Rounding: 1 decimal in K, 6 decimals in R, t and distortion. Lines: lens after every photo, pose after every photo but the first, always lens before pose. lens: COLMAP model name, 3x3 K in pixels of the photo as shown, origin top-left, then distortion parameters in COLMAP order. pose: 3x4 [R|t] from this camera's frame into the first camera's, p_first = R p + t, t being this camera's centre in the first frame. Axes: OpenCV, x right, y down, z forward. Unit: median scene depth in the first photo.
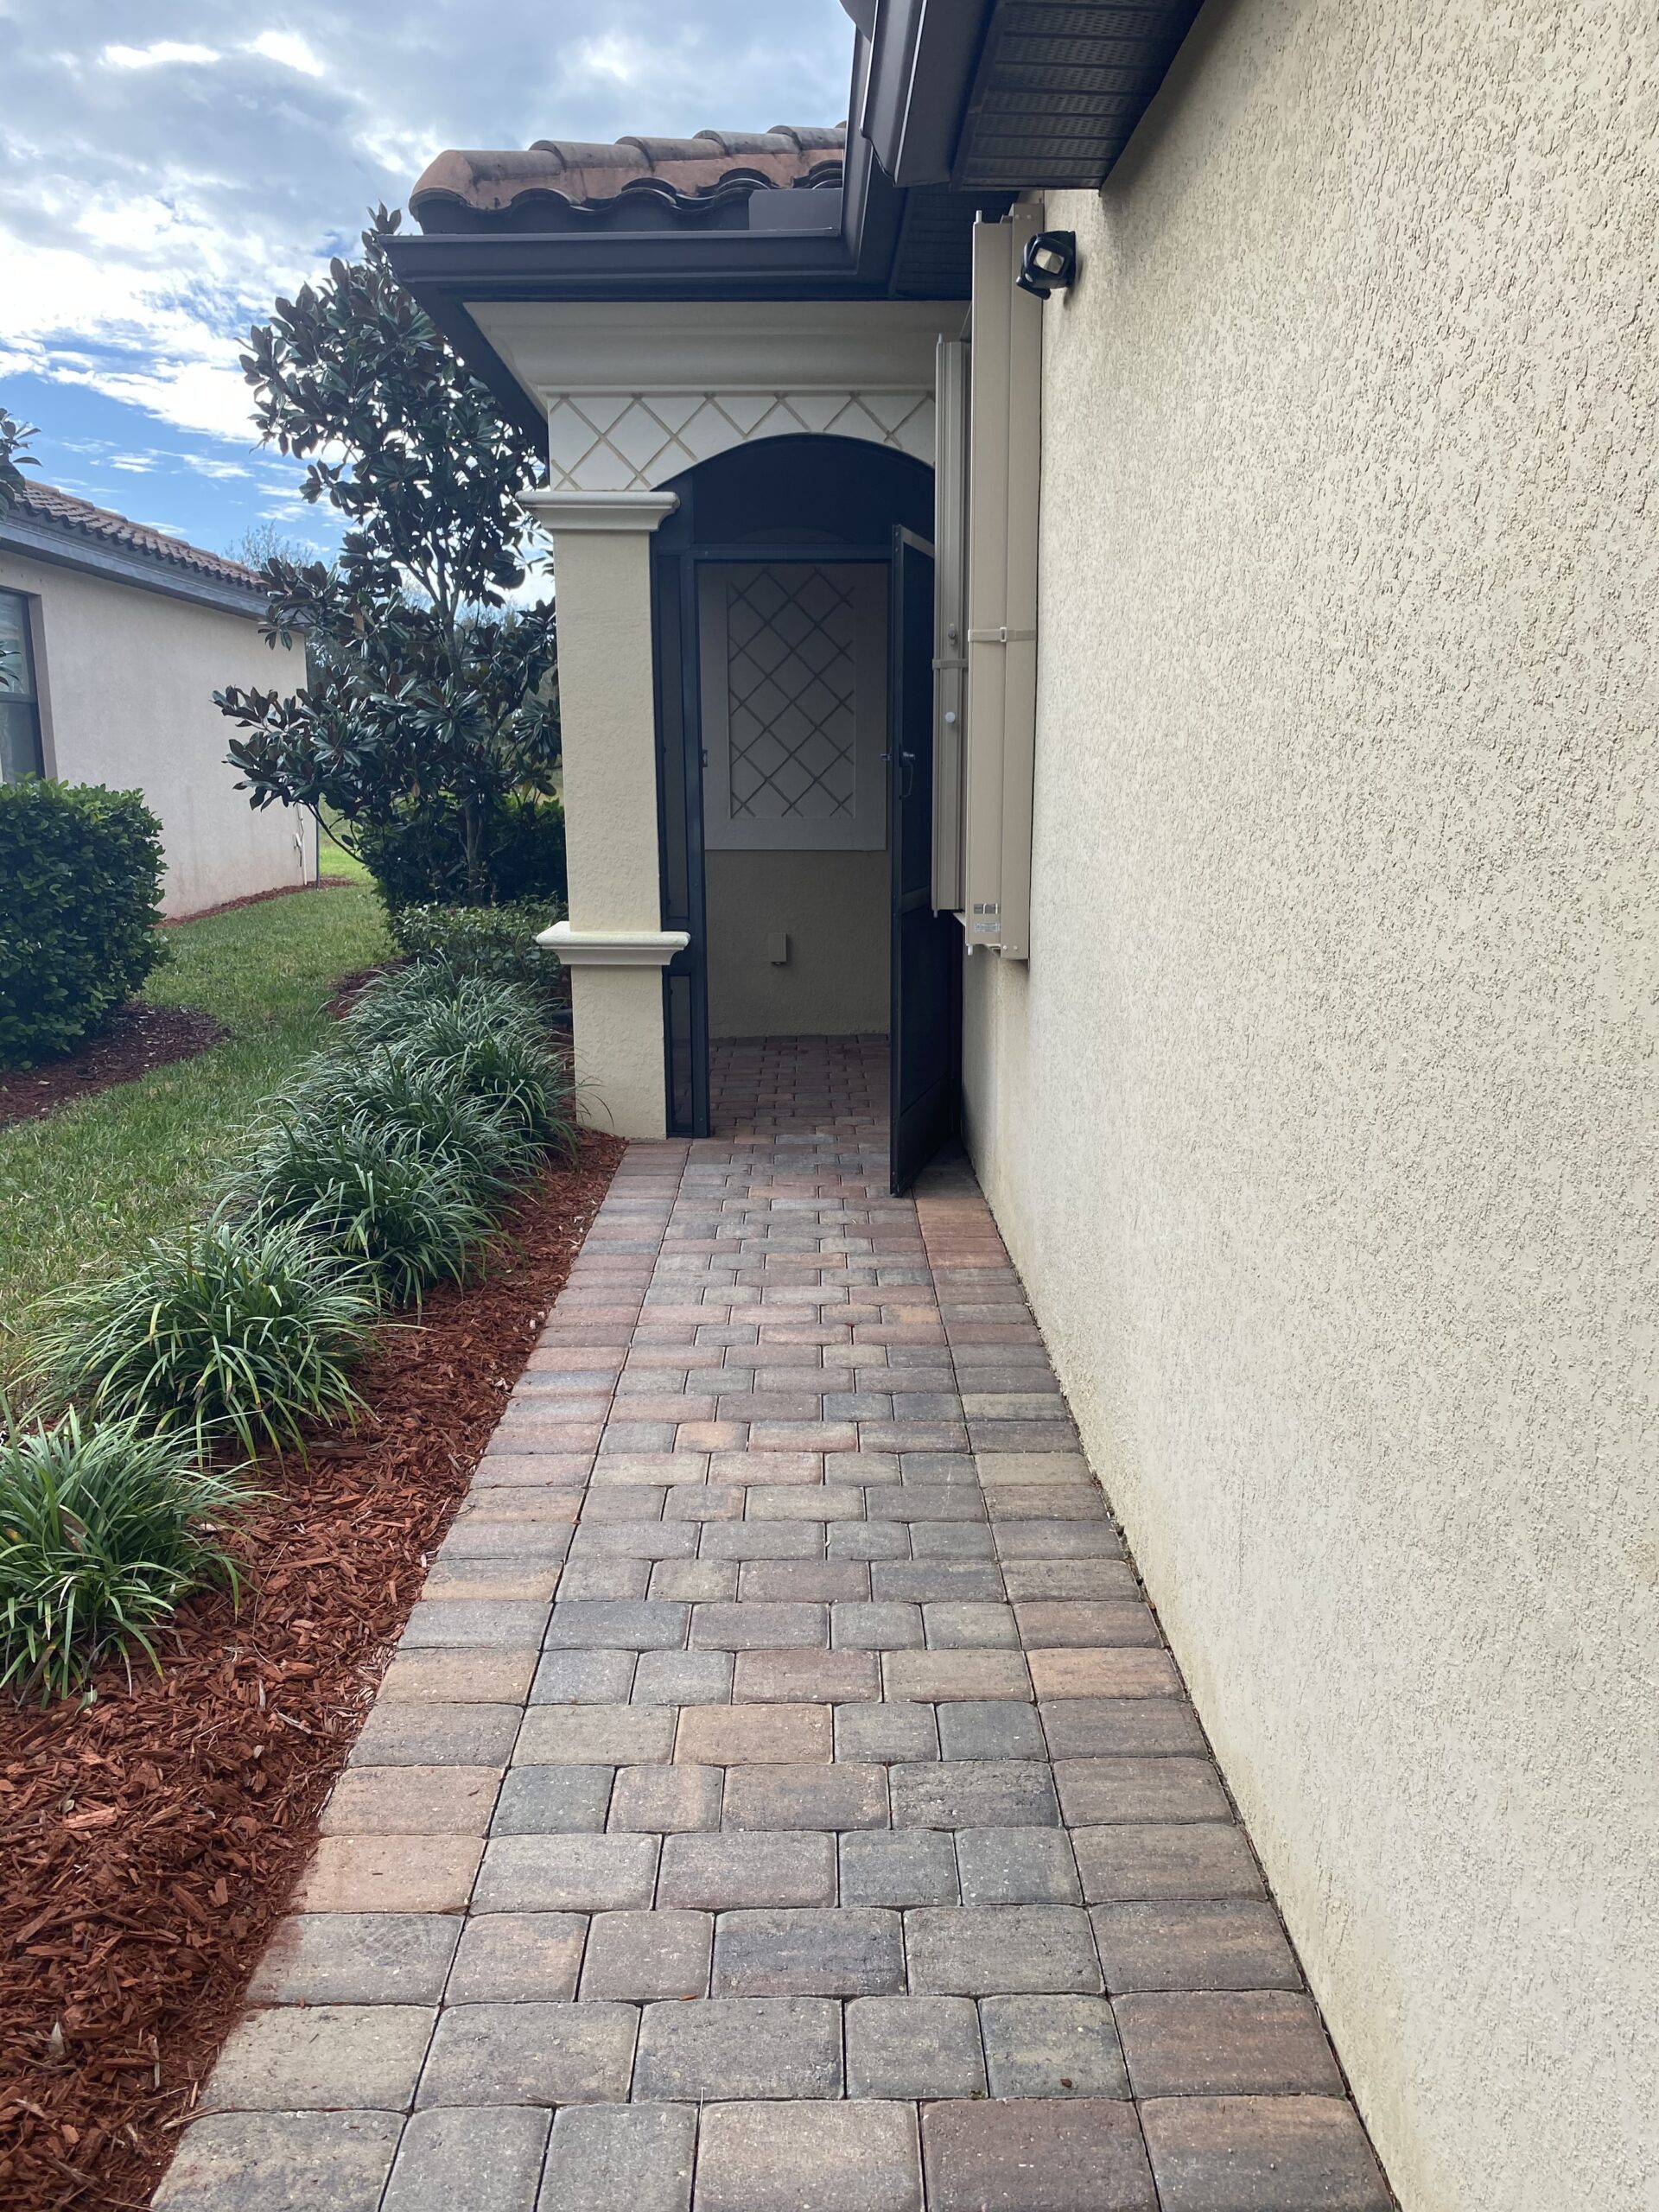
lens RADIAL K [[1735.7, 0, 841.0], [0, 1735.7, 1111.5], [0, 0, 1]] dist [0.024530, -0.023703]
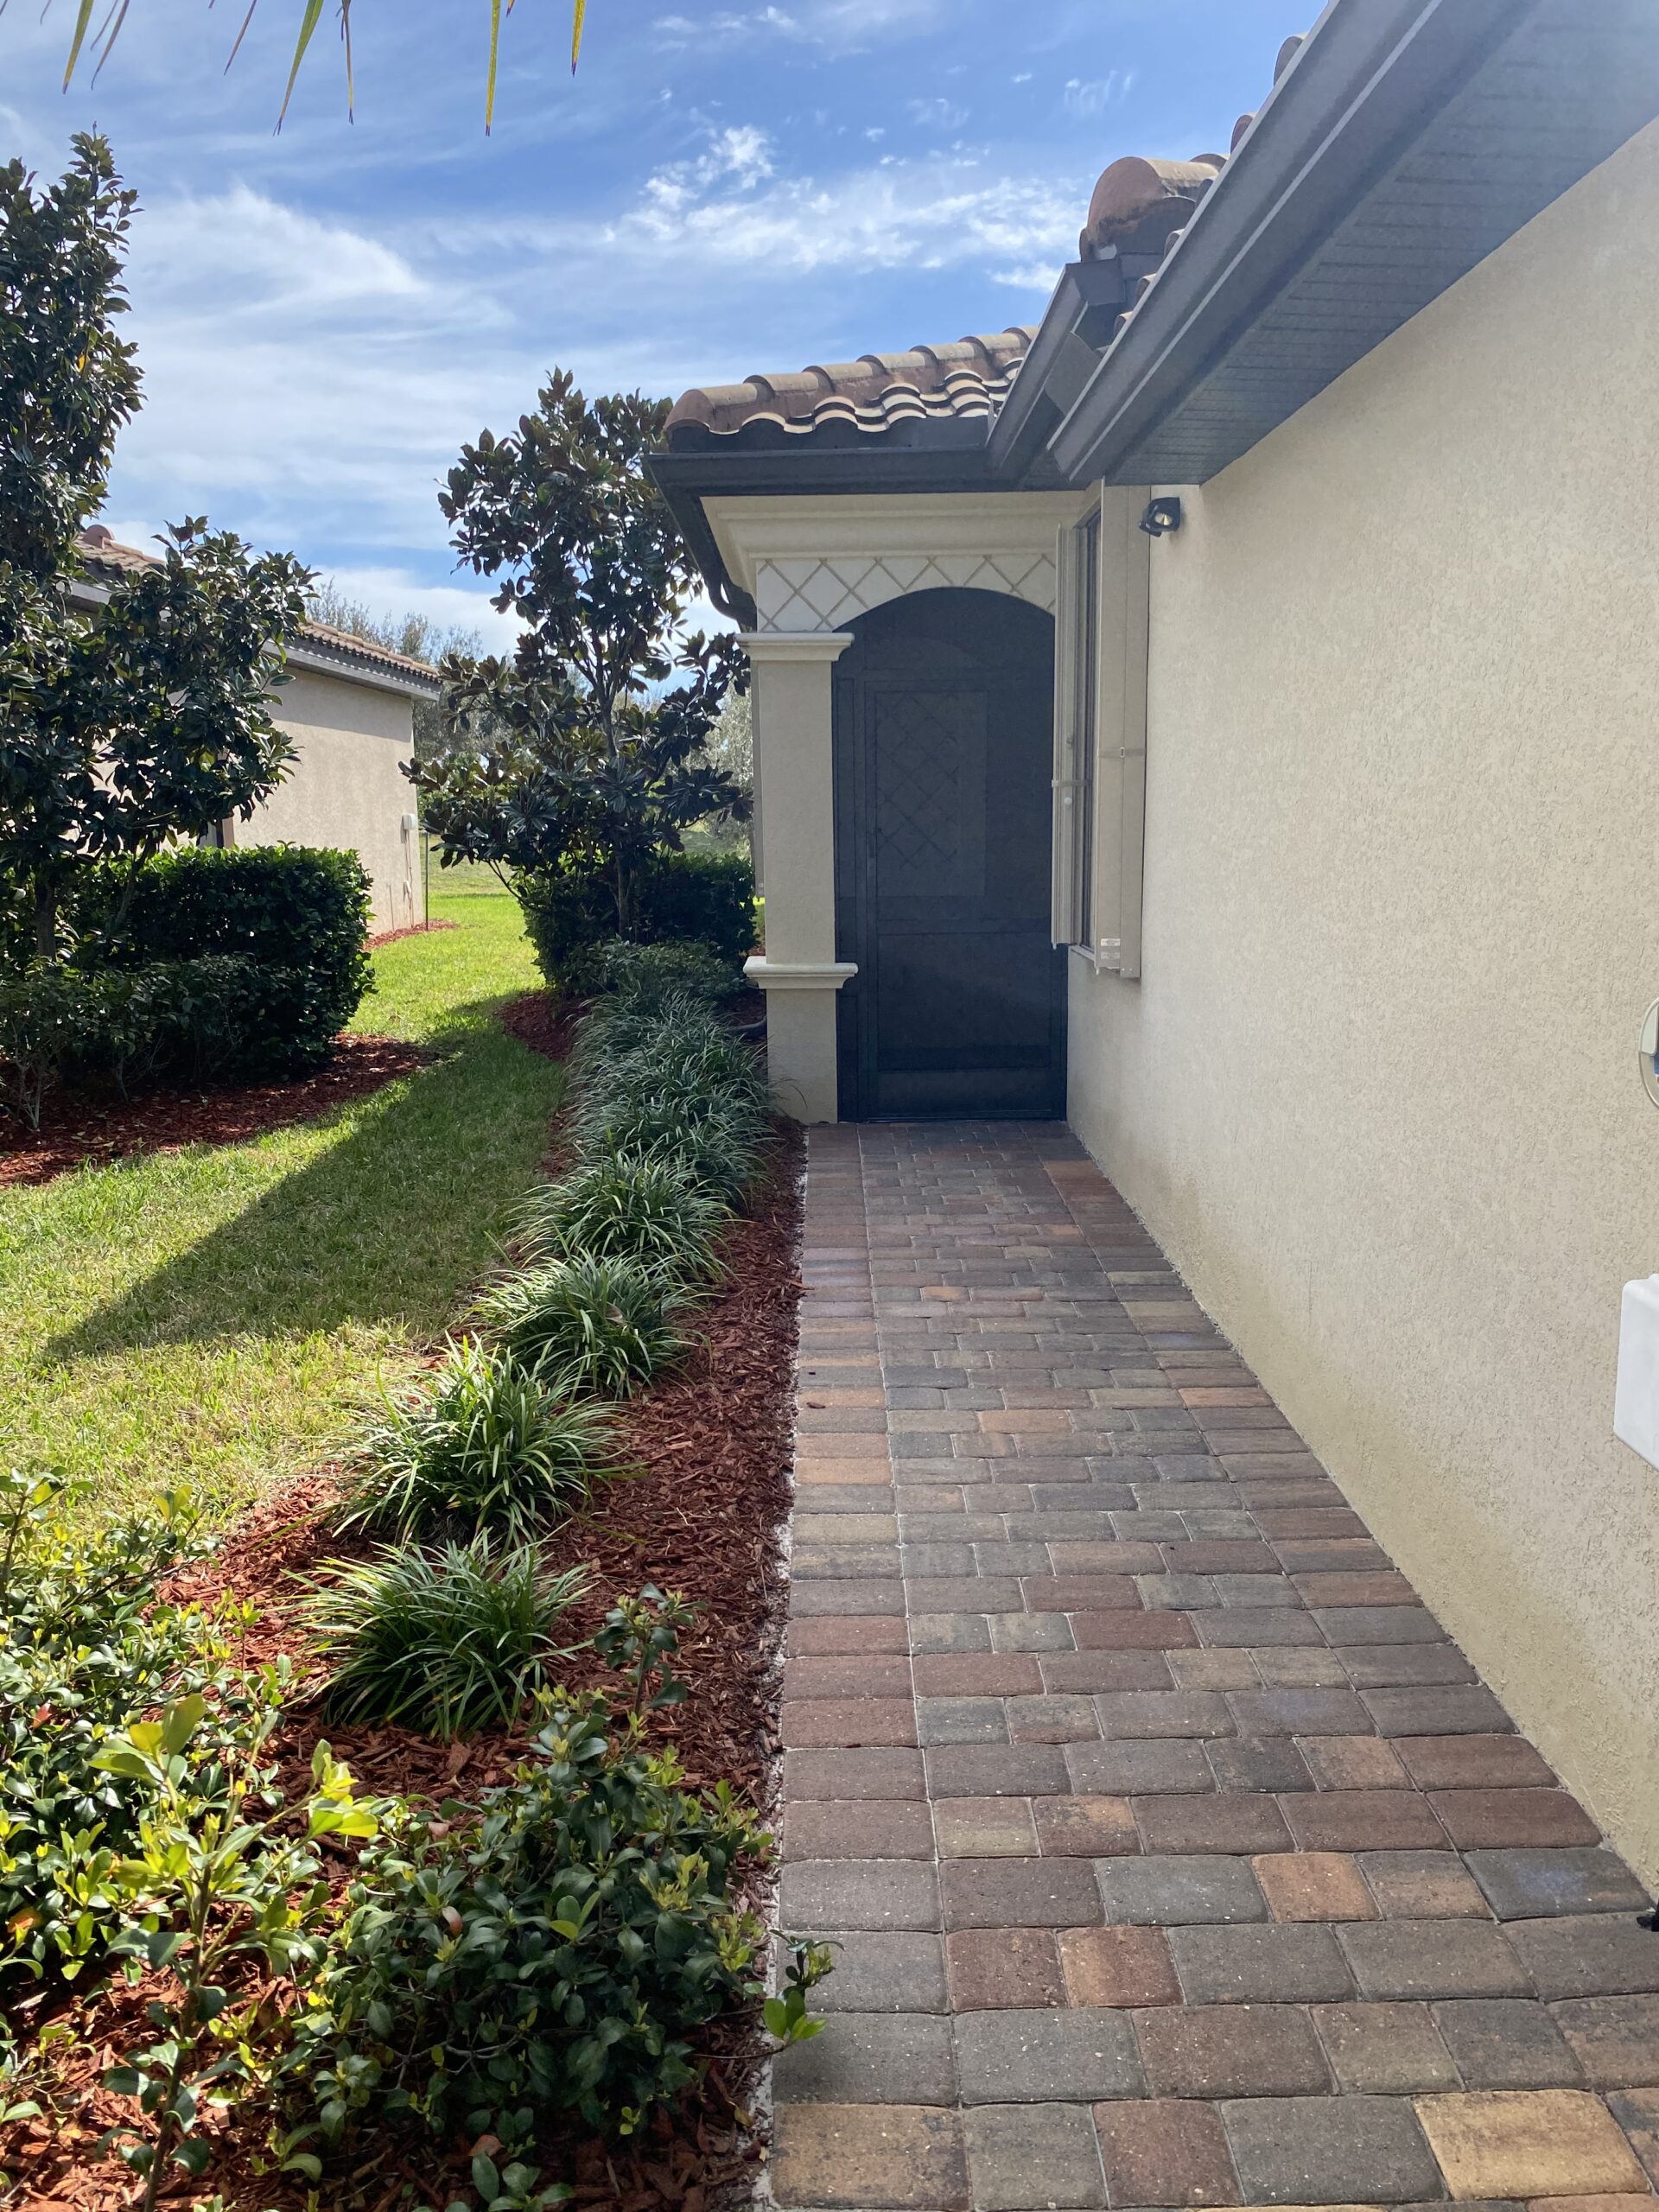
lens RADIAL K [[1735.7, 0, 821.6], [0, 1735.7, 1109.6], [0, 0, 1]] dist [0.024530, -0.023703]
pose [[0.999704, -0.007843, -0.023033, -0.090850], [0.007351, 0.999744, -0.021385, 0.036746], [0.023194, 0.021209, 0.999506, -0.317792]]
